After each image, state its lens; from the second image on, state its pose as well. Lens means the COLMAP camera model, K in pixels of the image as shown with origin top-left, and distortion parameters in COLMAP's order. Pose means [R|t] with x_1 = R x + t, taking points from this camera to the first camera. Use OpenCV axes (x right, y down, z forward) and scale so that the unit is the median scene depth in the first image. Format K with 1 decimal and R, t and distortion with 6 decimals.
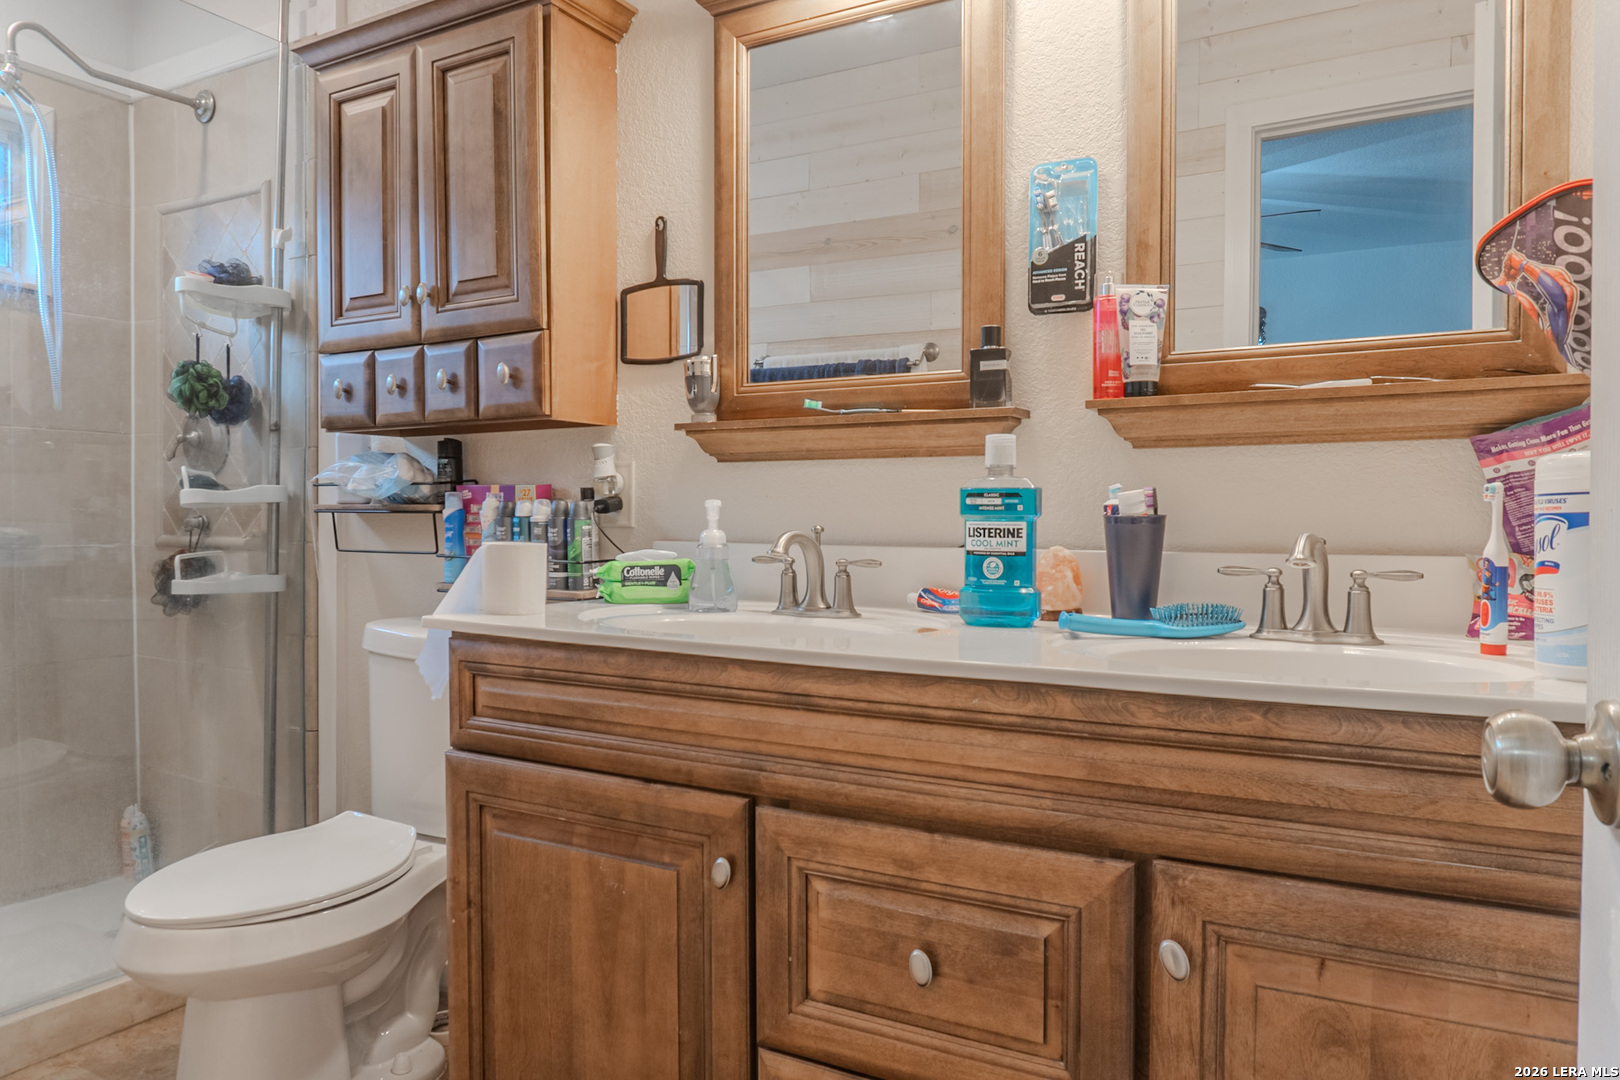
lens RADIAL K [[1084.7, 0, 813.4], [0, 1084.7, 537.8], [0, 0, 1]] dist [-0.028250, 0.004002]
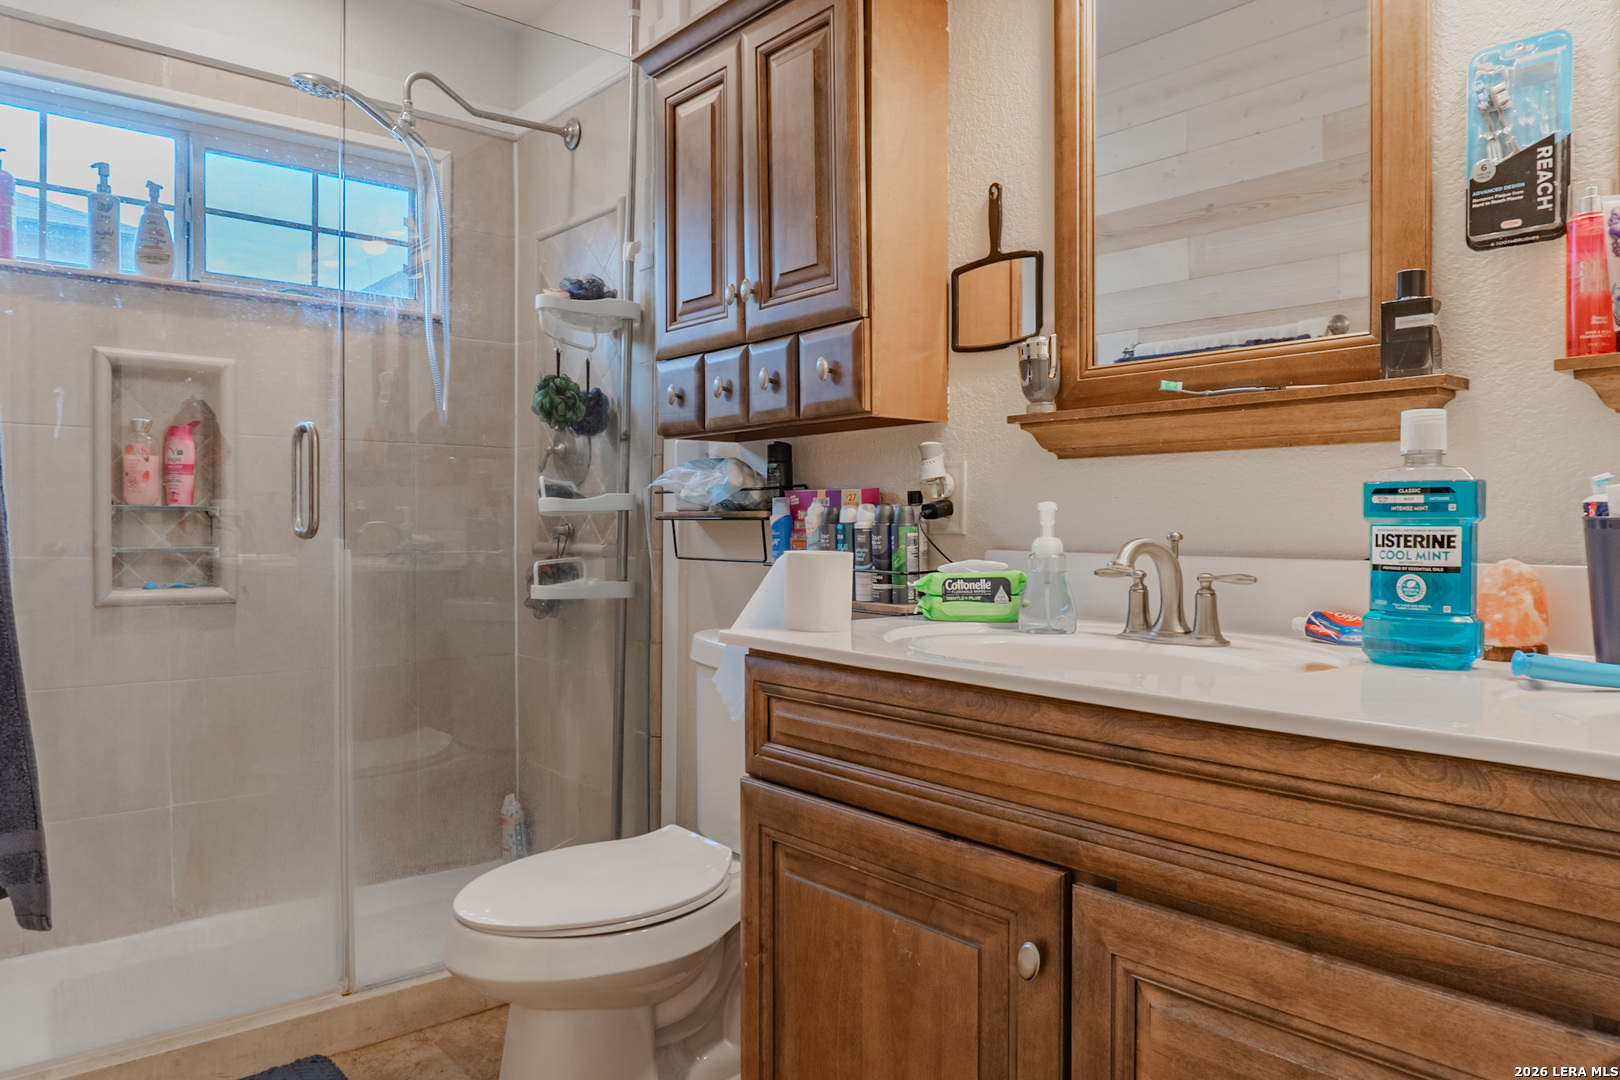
lens RADIAL K [[1084.7, 0, 809.5], [0, 1084.7, 547.6], [0, 0, 1]] dist [-0.028250, 0.004002]
pose [[0.936808, 0.003562, -0.349826, 0.030810], [-0.002831, 0.999993, 0.002600, -0.000852], [0.349833, -0.001446, 0.936811, 0.134837]]
